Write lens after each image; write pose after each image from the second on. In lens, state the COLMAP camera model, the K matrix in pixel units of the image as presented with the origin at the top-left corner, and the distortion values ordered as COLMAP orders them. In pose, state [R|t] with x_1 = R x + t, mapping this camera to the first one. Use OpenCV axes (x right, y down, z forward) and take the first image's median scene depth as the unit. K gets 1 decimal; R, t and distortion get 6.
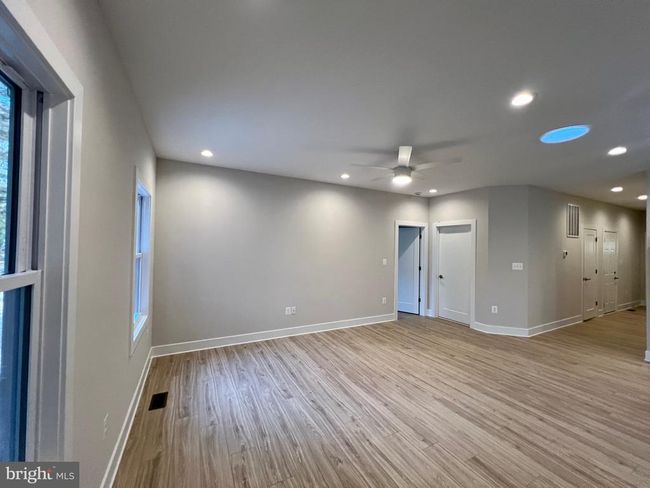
lens RADIAL K [[260.7, 0, 325.5], [0, 260.7, 240.9], [0, 0, 1]] dist [-0.000957, 0.000521]
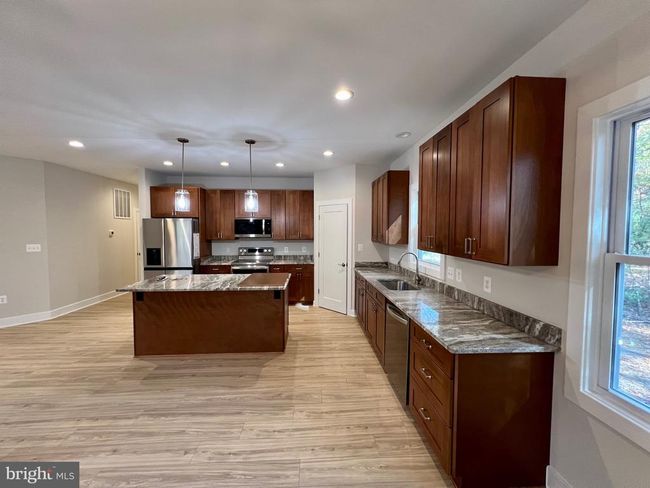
lens RADIAL K [[260.7, 0, 323.1], [0, 260.7, 242.0], [0, 0, 1]] dist [-0.000957, 0.000521]
pose [[0.416227, -0.056395, 0.907510, 0.524279], [-0.015089, 0.997509, 0.068908, -0.006013], [-0.909135, -0.042375, 0.414339, -0.518553]]
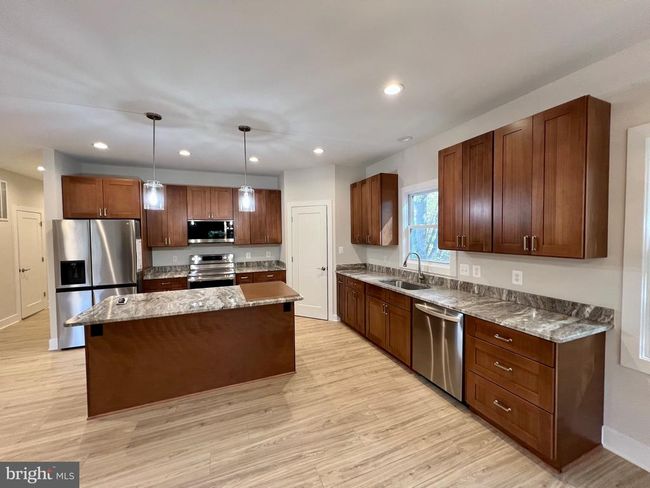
lens RADIAL K [[260.7, 0, 323.8], [0, 260.7, 242.2], [0, 0, 1]] dist [-0.000957, 0.000521]
pose [[0.097048, -0.050843, 0.993980, 0.501051], [-0.007872, 0.998624, 0.051849, 0.006624], [-0.995249, -0.012857, 0.096514, -0.114591]]
